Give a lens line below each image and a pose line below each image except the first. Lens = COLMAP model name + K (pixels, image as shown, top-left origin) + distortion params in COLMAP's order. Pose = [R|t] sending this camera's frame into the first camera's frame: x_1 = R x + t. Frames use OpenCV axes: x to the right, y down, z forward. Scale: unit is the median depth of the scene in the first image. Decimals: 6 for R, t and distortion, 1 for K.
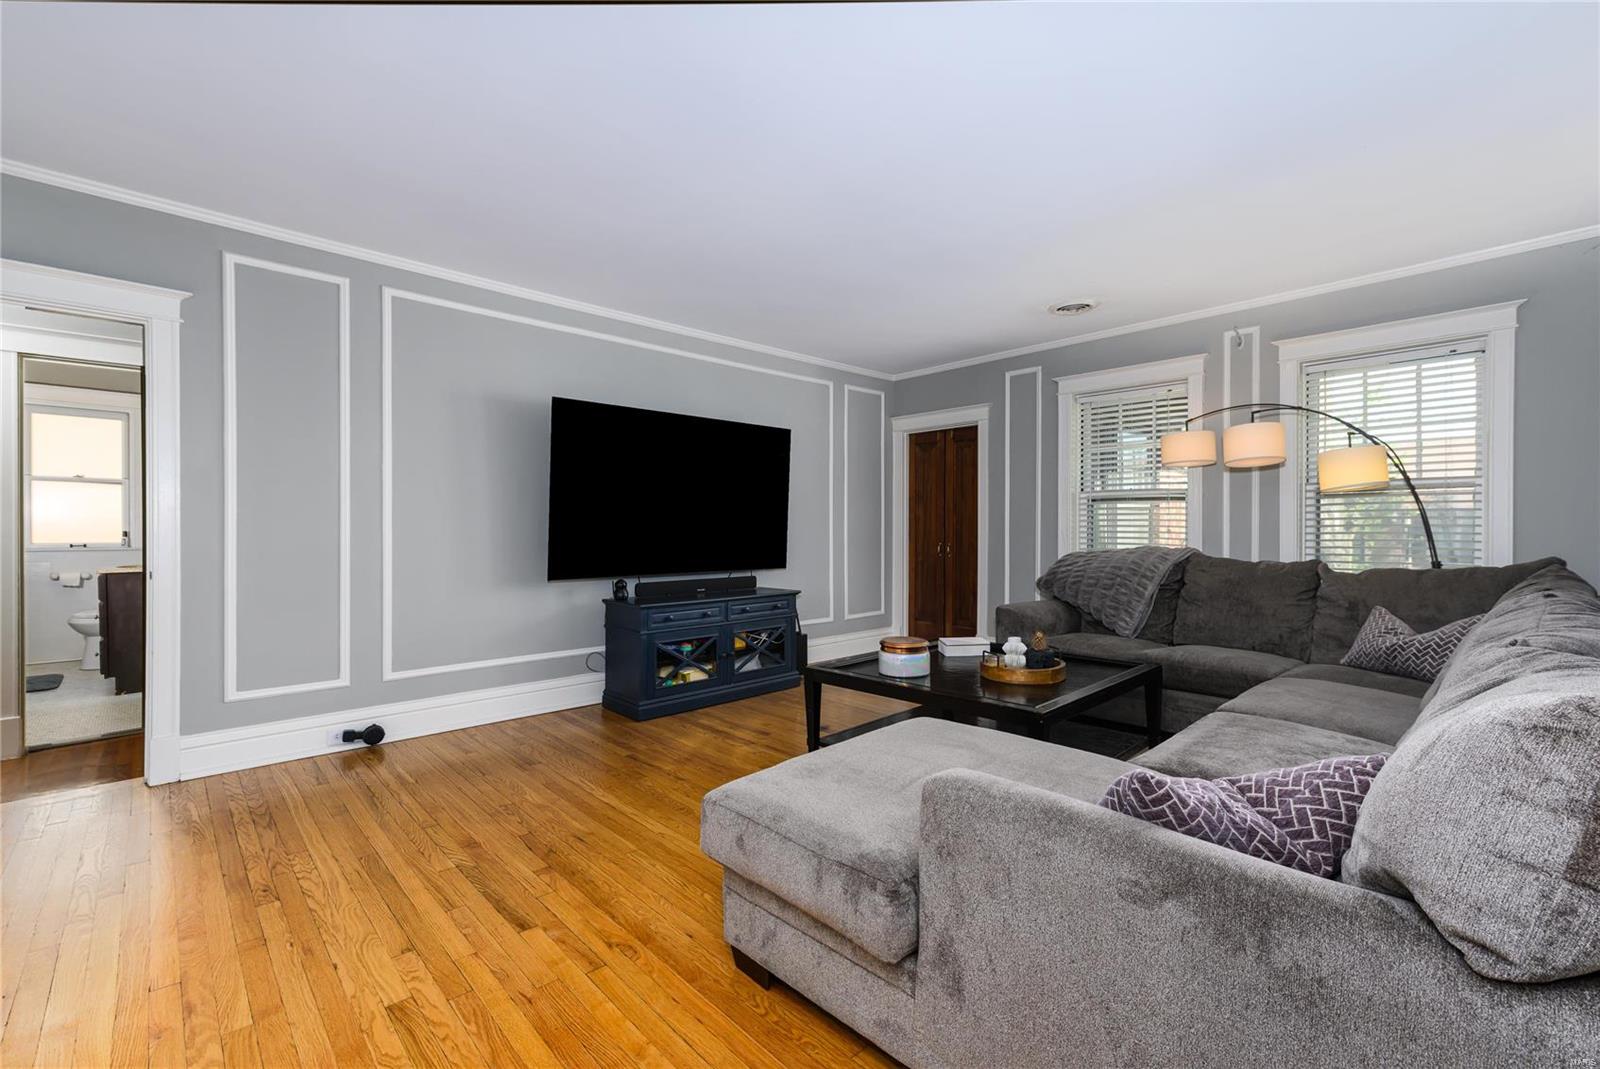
lens RADIAL K [[706.6, 0, 800.0], [0, 706.6, 534.5], [0, 0, 1]] dist [0.001575, -0.000208]
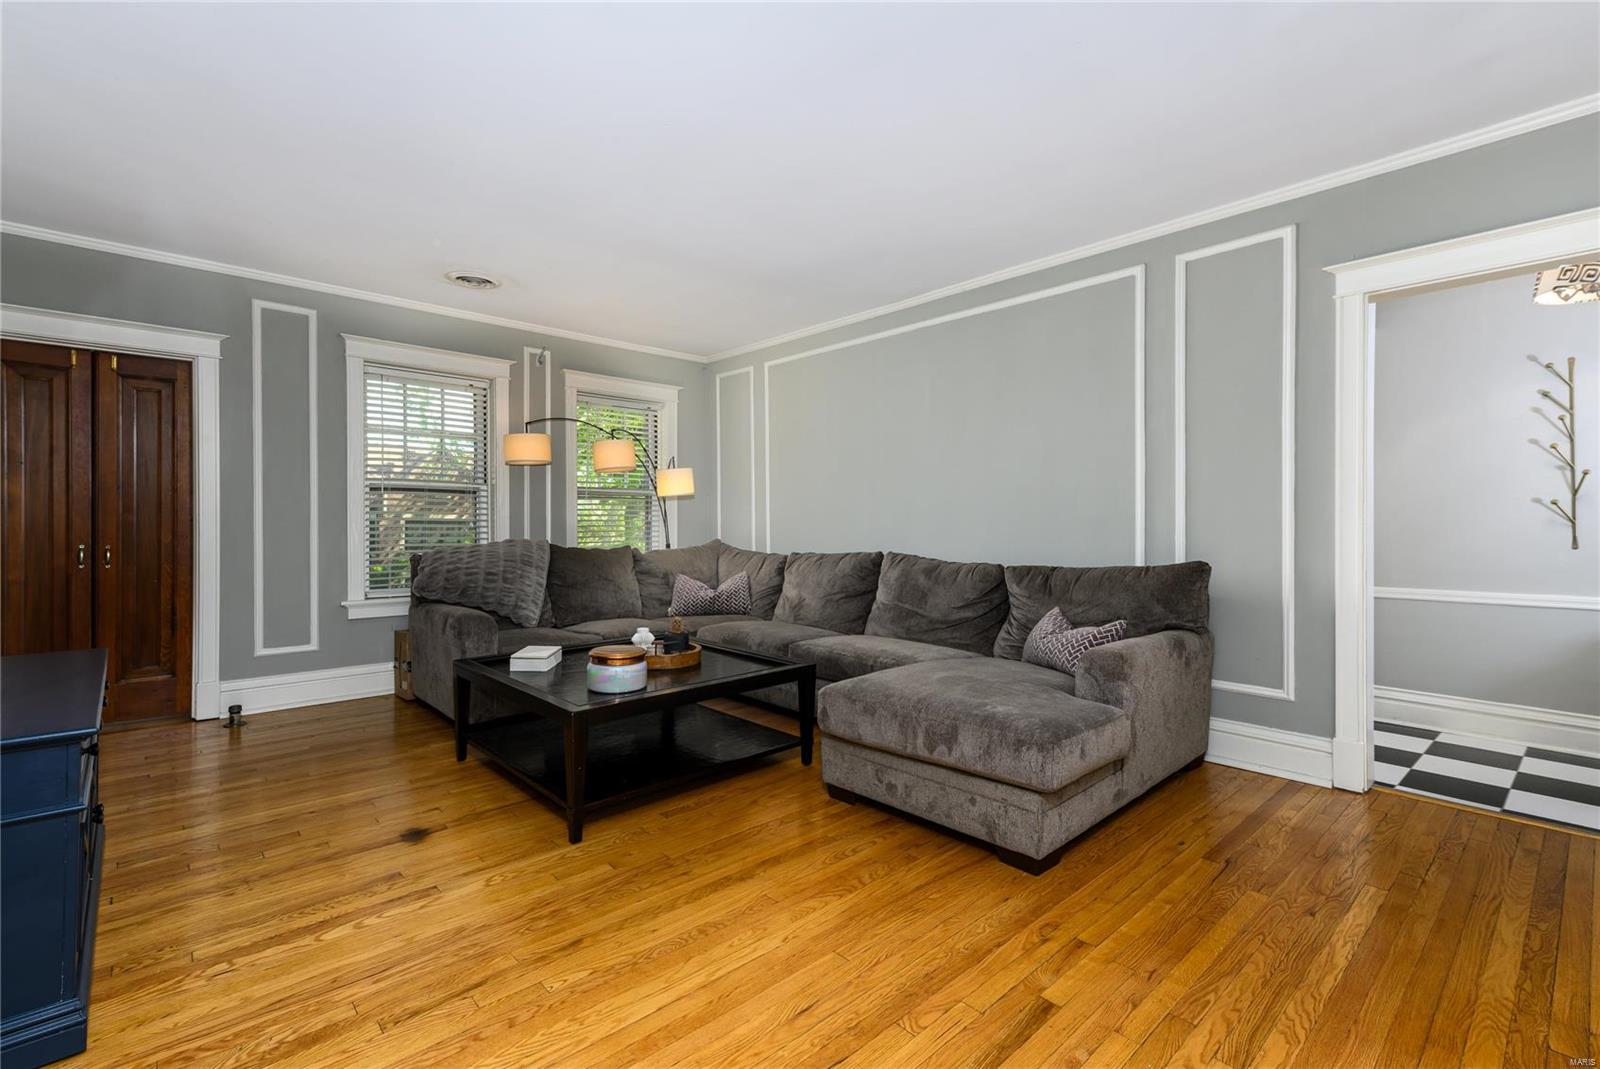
lens RADIAL K [[706.6, 0, 800.0], [0, 706.6, 534.5], [0, 0, 1]] dist [0.001575, -0.000208]
pose [[0.008824, -0.015178, 0.999846, -1.140031], [0.004725, 0.999874, 0.015137, -0.008398], [-0.999950, 0.004591, 0.008894, 1.206022]]
